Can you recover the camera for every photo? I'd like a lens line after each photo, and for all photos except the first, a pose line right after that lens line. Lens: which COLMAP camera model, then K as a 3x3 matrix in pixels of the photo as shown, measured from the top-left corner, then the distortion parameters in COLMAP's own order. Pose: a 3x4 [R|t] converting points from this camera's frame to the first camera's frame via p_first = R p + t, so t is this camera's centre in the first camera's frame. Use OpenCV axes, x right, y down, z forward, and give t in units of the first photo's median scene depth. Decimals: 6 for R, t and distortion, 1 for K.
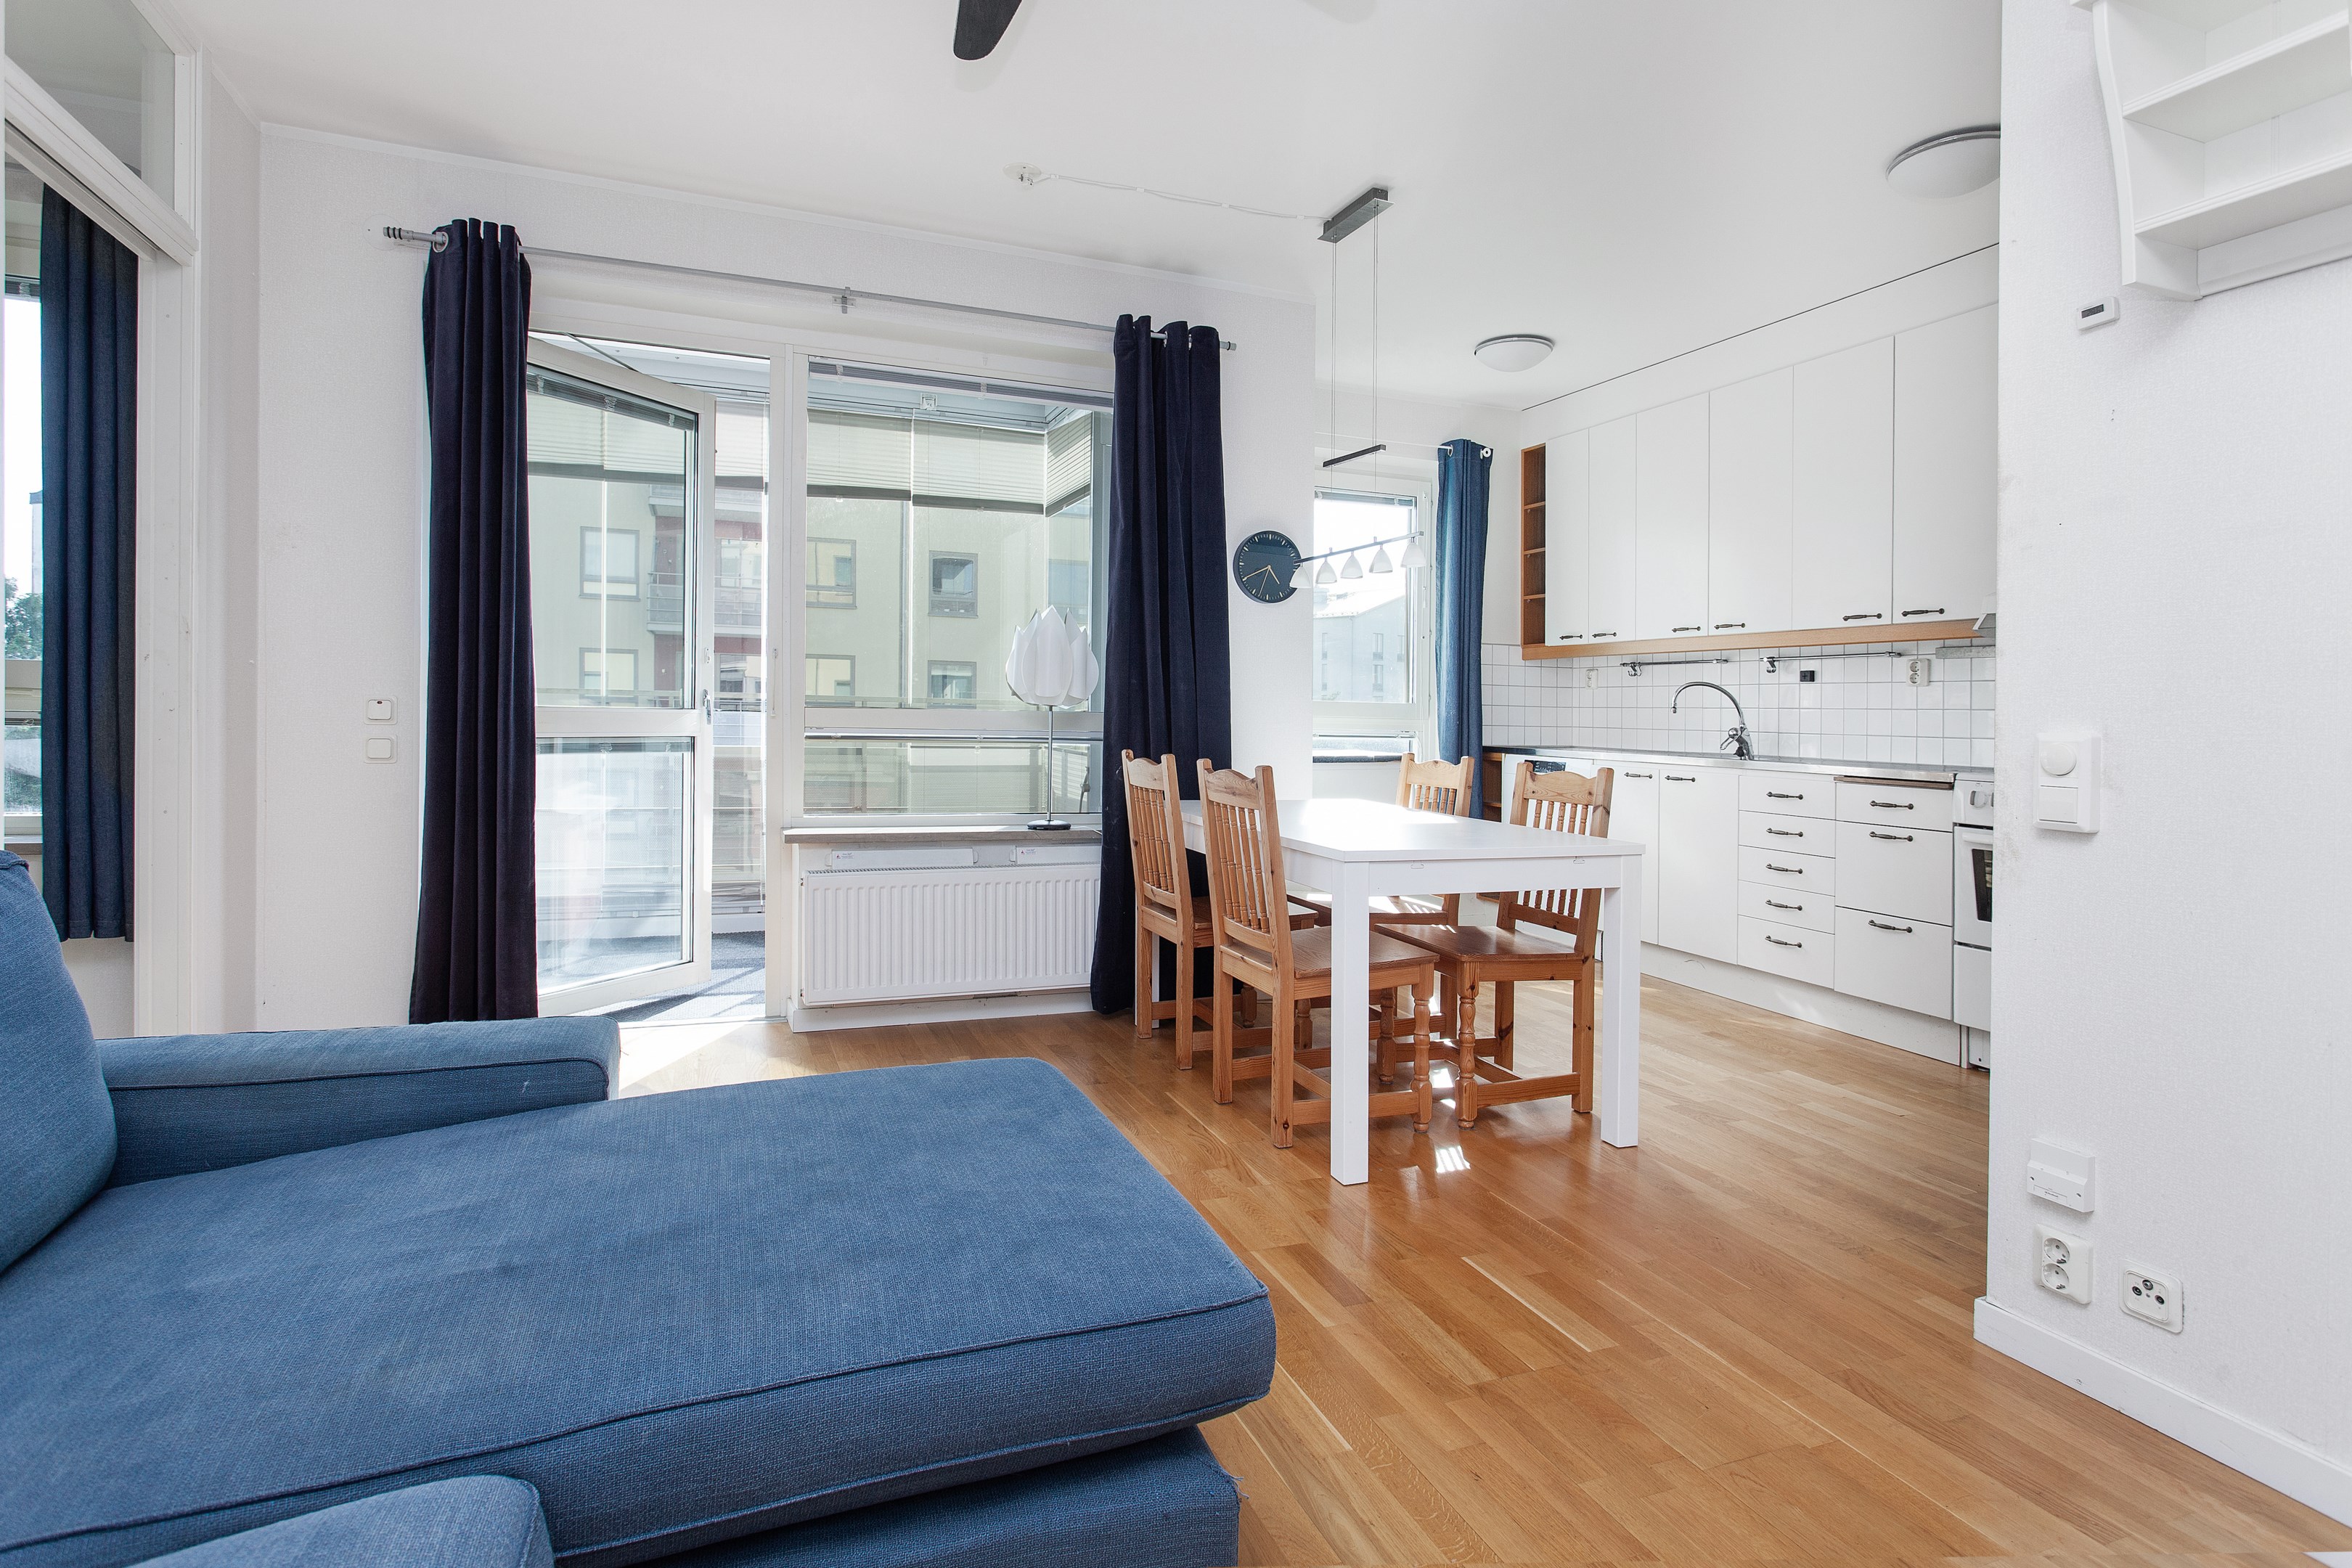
lens RADIAL K [[1291.5, 0, 1255.8], [0, 1291.5, 734.5], [0, 0, 1]] dist [-0.002579, -0.000046]
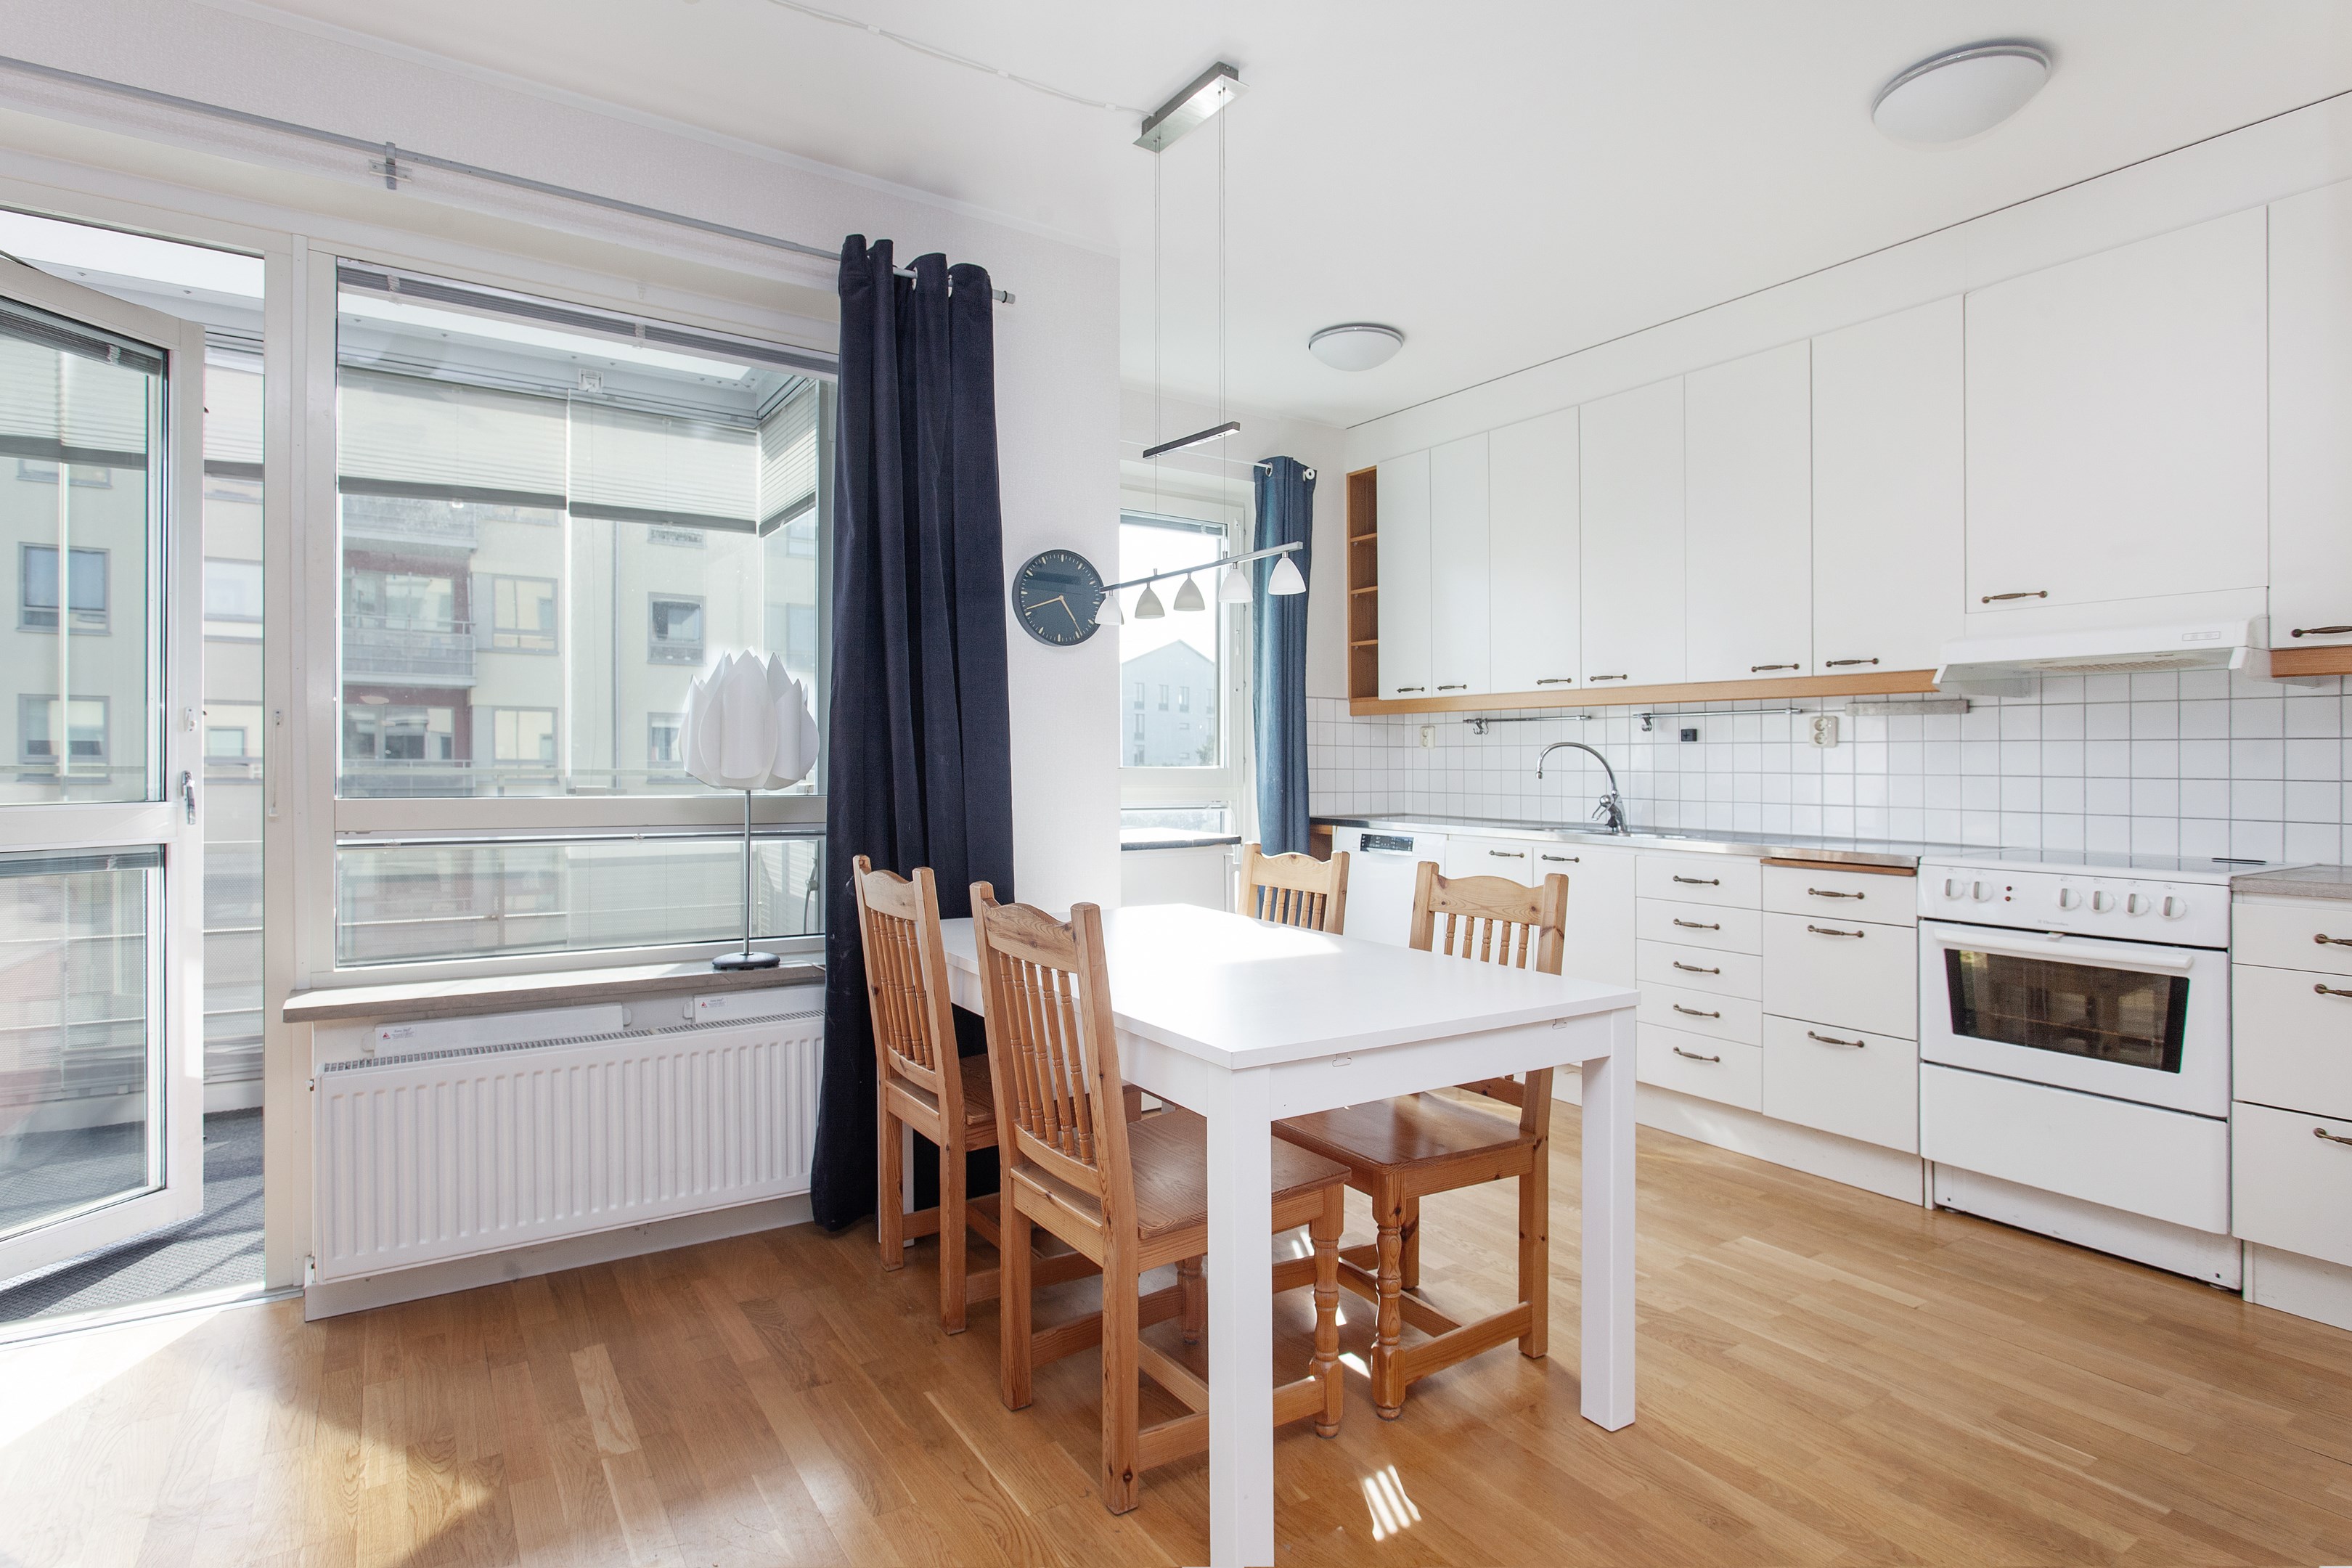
lens RADIAL K [[1265.9, 0, 1323.2], [0, 1265.9, 750.8], [0, 0, 1]] dist [-0.010747, 0.001570]
pose [[0.971698, -0.011137, 0.235963, -0.017789], [0.016897, 0.999606, -0.022403, -0.023320], [-0.235621, 0.025755, 0.971504, 0.271039]]
